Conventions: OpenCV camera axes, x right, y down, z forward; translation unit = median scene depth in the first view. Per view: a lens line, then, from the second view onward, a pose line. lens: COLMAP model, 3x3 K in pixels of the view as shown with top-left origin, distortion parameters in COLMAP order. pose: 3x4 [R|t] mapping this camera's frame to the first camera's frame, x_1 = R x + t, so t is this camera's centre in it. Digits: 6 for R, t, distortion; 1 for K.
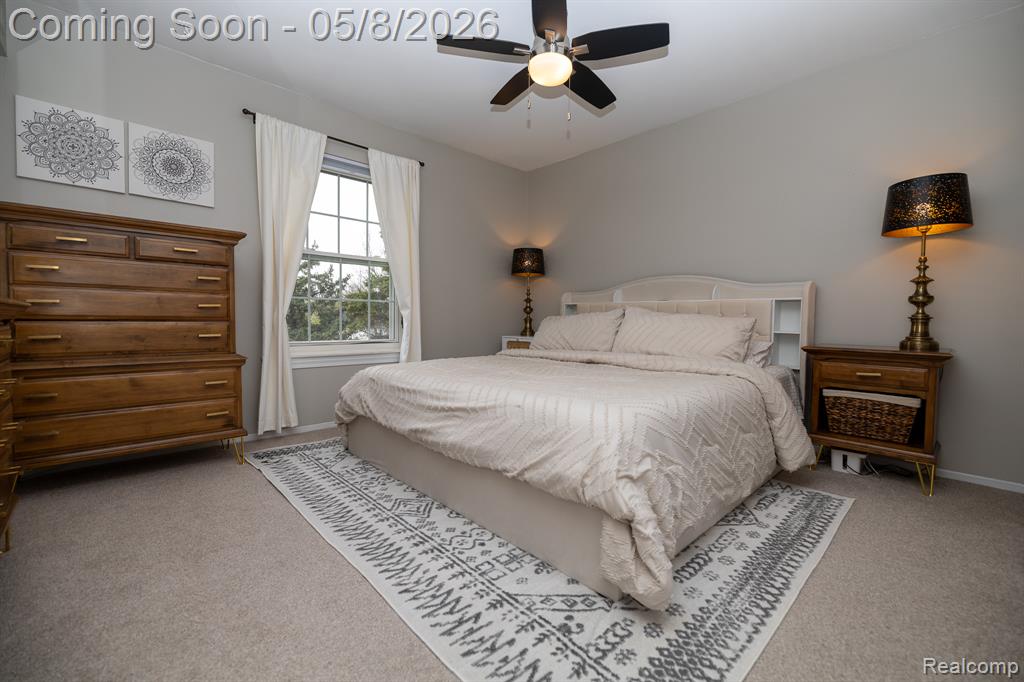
lens RADIAL K [[433.6, 0, 516.3], [0, 433.6, 334.0], [0, 0, 1]] dist [0.003430, 0.000107]
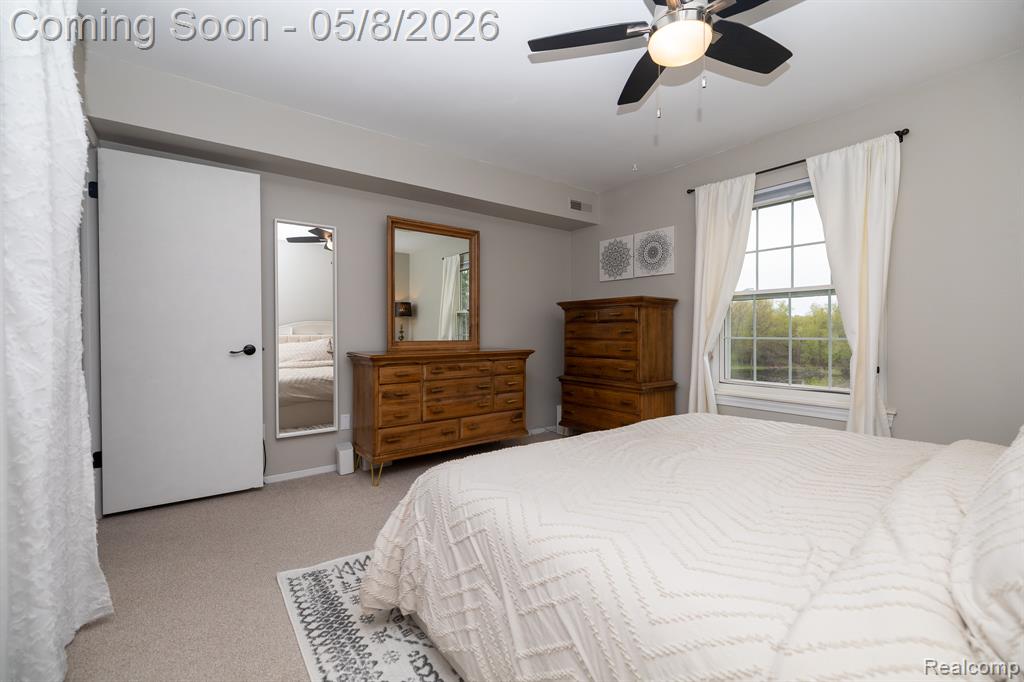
lens RADIAL K [[433.6, 0, 516.3], [0, 433.6, 334.0], [0, 0, 1]] dist [0.003430, 0.000107]
pose [[-0.111804, -0.004364, -0.993721, 1.012654], [-0.030617, 0.999531, -0.000945, -0.131232], [0.993259, 0.030319, -0.111885, 1.000372]]
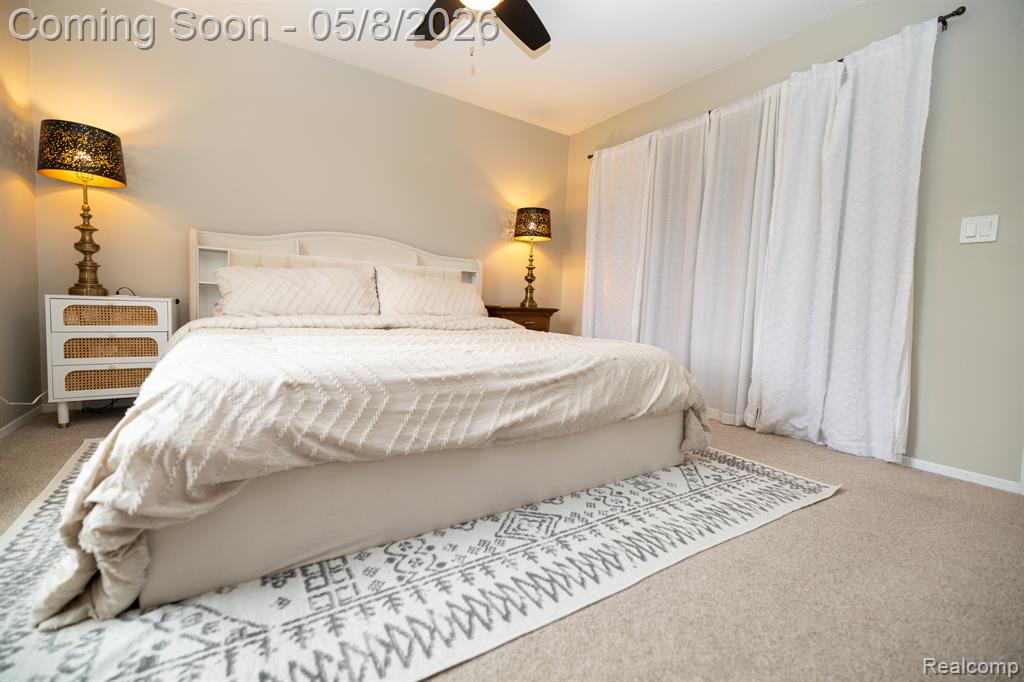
lens RADIAL K [[433.6, 0, 516.3], [0, 433.6, 334.0], [0, 0, 1]] dist [0.003430, 0.000107]
pose [[0.175379, -0.069647, 0.982034, -0.975023], [-0.005388, 0.997412, 0.071700, 0.022931], [-0.984486, -0.017866, 0.174550, 0.924481]]
